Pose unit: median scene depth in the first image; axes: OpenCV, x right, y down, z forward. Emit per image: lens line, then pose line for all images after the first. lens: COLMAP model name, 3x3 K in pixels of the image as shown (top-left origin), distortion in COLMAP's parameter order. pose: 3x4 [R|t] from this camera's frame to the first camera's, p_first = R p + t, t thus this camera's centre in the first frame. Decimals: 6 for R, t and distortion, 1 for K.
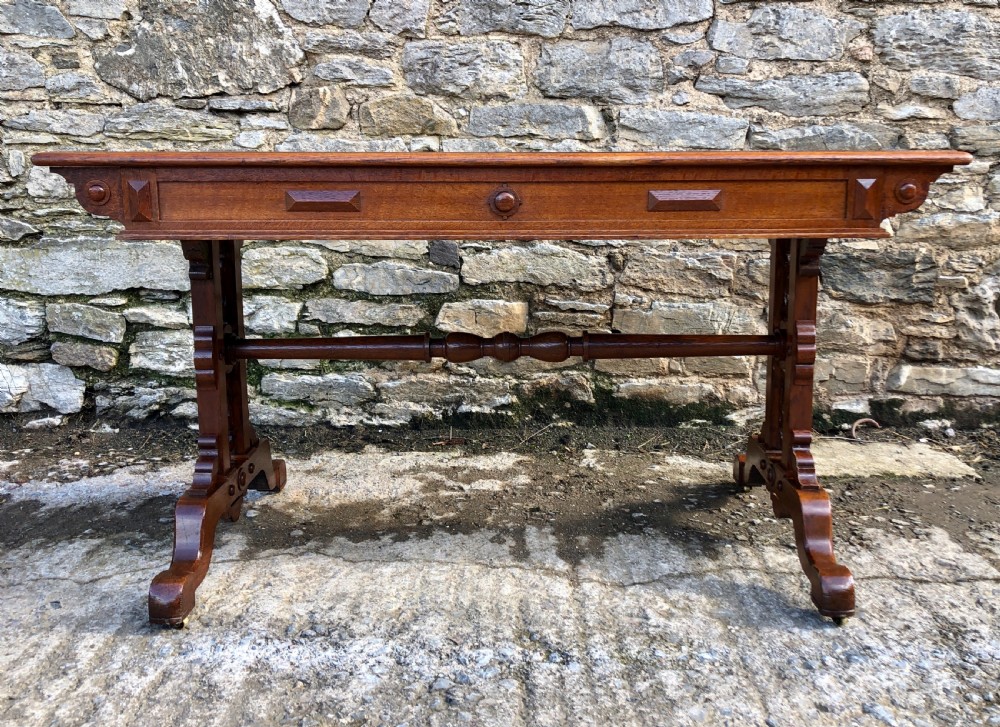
lens RADIAL K [[942.1, 0, 527.6], [0, 942.1, 336.3], [0, 0, 1]] dist [0.012596, -0.004893]
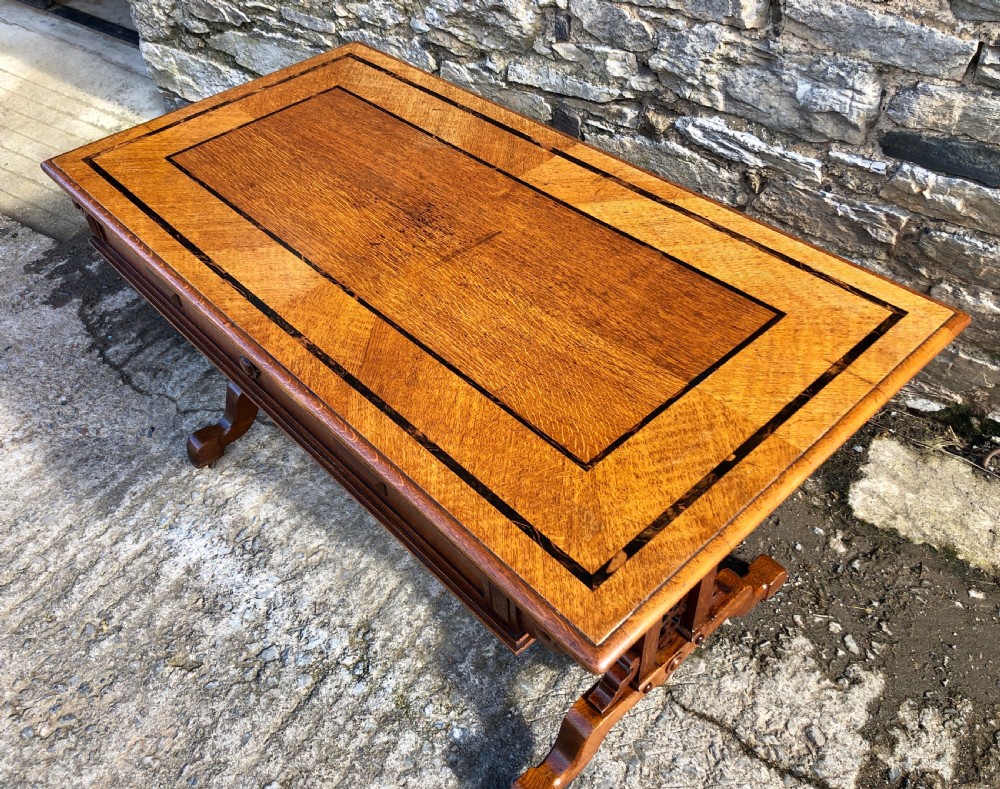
lens RADIAL K [[859.3, 0, 480.4], [0, 859.3, 381.8], [0, 0, 1]] dist [0.001597, 0.010732]
pose [[0.810210, 0.372296, -0.452719, 0.313414], [-0.043077, 0.808107, 0.587458, -0.376680], [0.584554, -0.456462, 0.670774, 0.295825]]
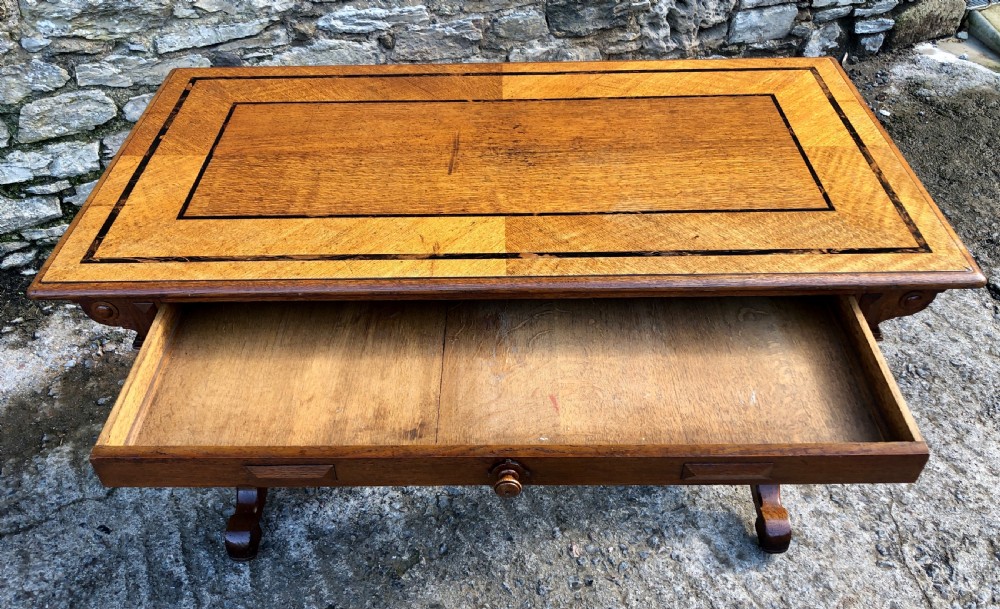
lens RADIAL K [[817.0, 0, 503.9], [0, 817.0, 316.3], [0, 0, 1]] dist [0.006424, 0.007662]
pose [[0.903440, -0.295483, 0.310621, -0.180433], [0.091475, 0.840718, 0.533690, -0.320078], [-0.418841, -0.453743, 0.786568, 0.034623]]
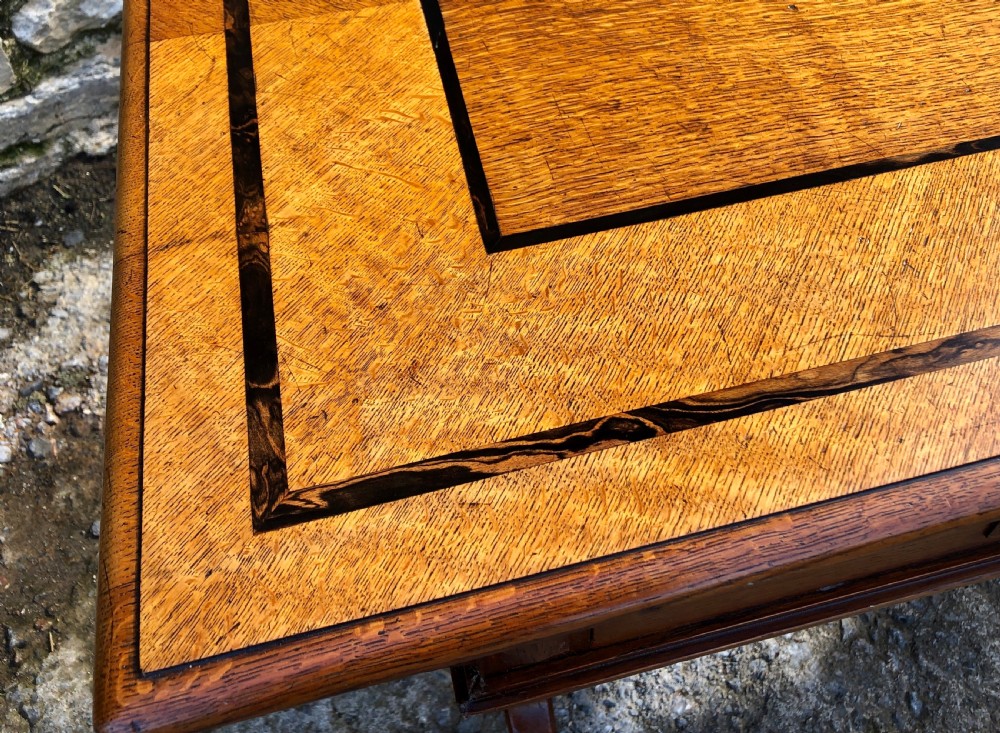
lens RADIAL K [[919.9, 0, 570.6], [0, 919.9, 290.4], [0, 0, 1]] dist [0.103705, -0.142094]
pose [[0.774531, -0.516619, 0.364975, -0.243741], [0.132763, 0.696925, 0.704748, -0.226039], [-0.618446, -0.497393, 0.608378, 0.446855]]
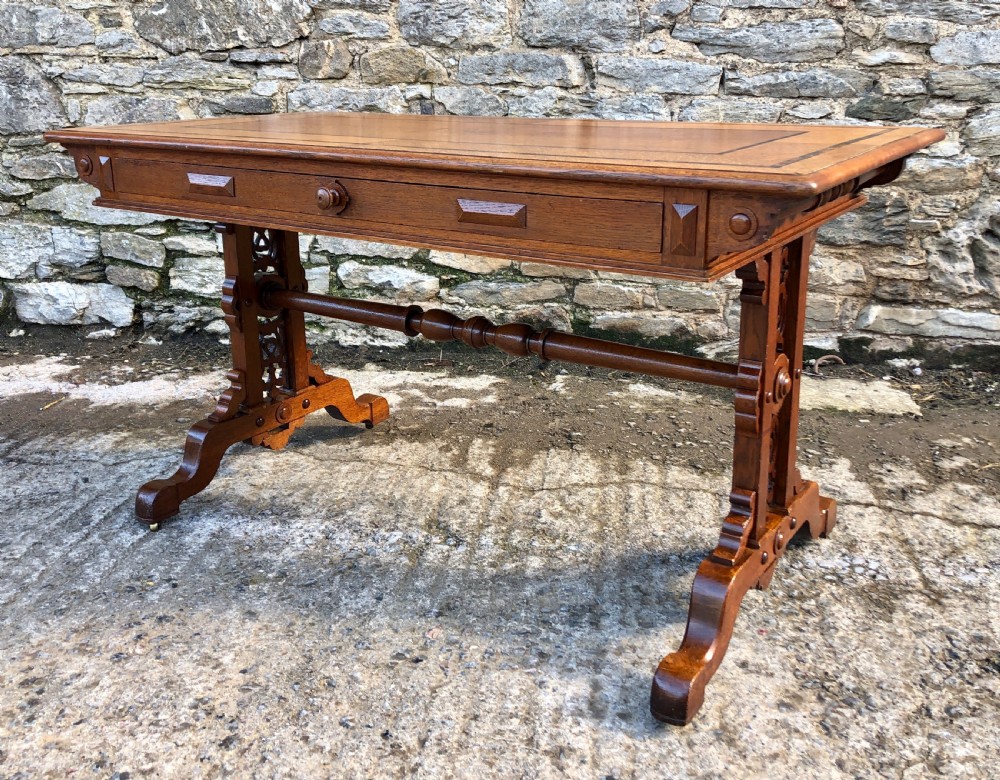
lens RADIAL K [[987.8, 0, 493.8], [0, 987.8, 341.7], [0, 0, 1]] dist [0.019376, -0.025217]
pose [[0.988342, 0.033261, -0.148571, 0.158303], [-0.019262, 0.995321, 0.094688, -0.025932], [0.151025, -0.090722, 0.984358, -0.142757]]
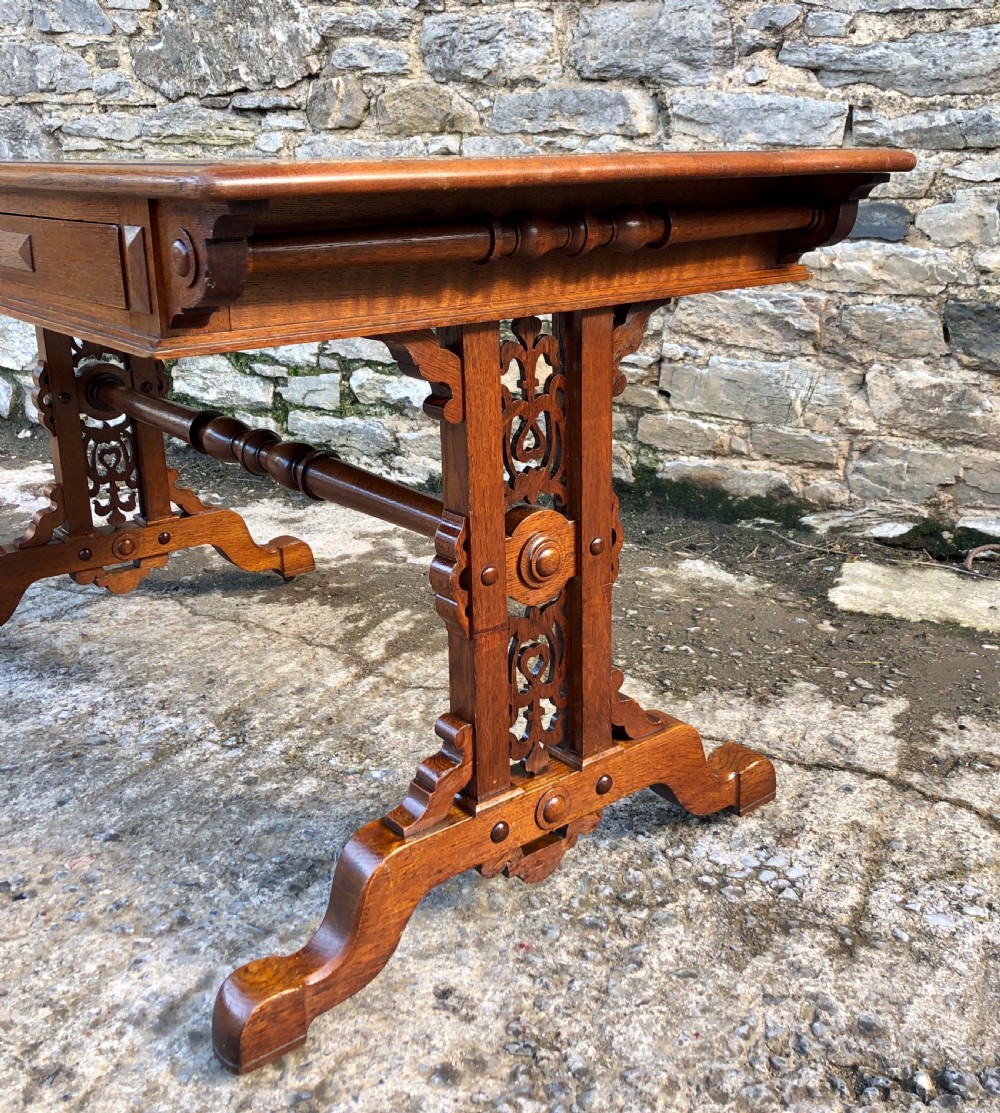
lens RADIAL K [[1183.1, 0, 521.9], [0, 1183.1, 521.3], [0, 0, 1]] dist [0.006223, 0.001618]
pose [[0.900463, 0.119706, -0.418135, 0.423873], [-0.072095, 0.989160, 0.127923, -0.016692], [0.428916, -0.085045, 0.899332, 0.075351]]
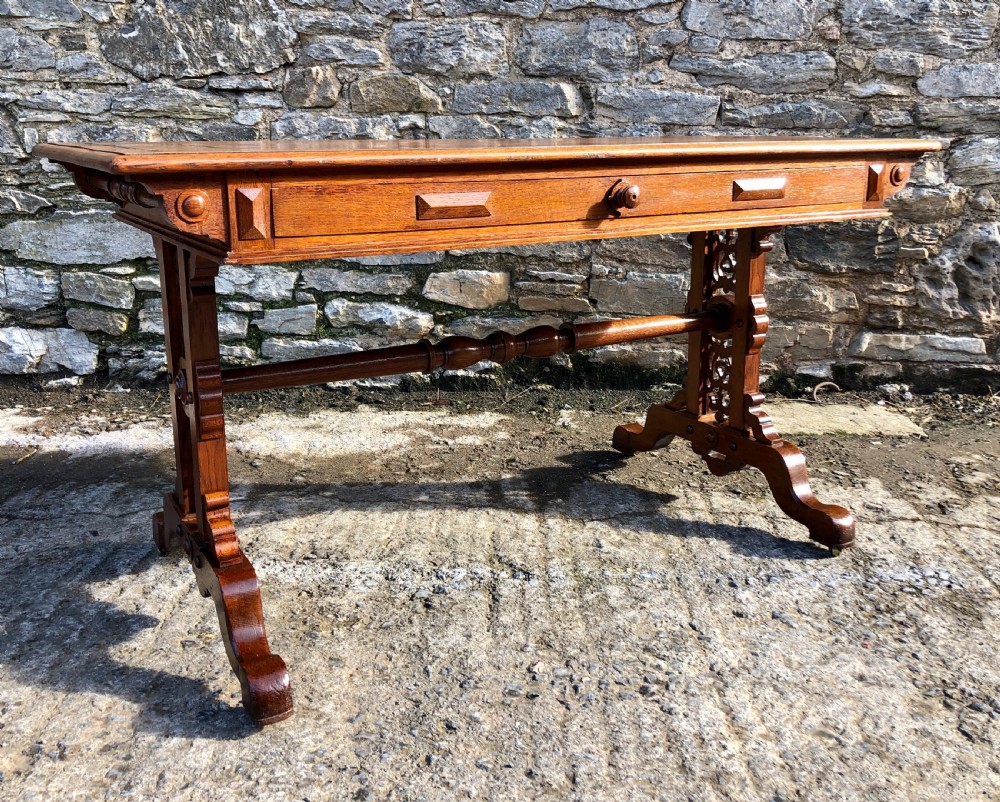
lens RADIAL K [[993.0, 0, 510.1], [0, 993.0, 378.2], [0, 0, 1]] dist [0.016319, -0.017964]
pose [[0.999783, 0.003940, -0.020431, 0.025128], [-0.002452, 0.997377, 0.072345, 0.002293], [0.020663, -0.072279, 0.997170, -0.130512]]
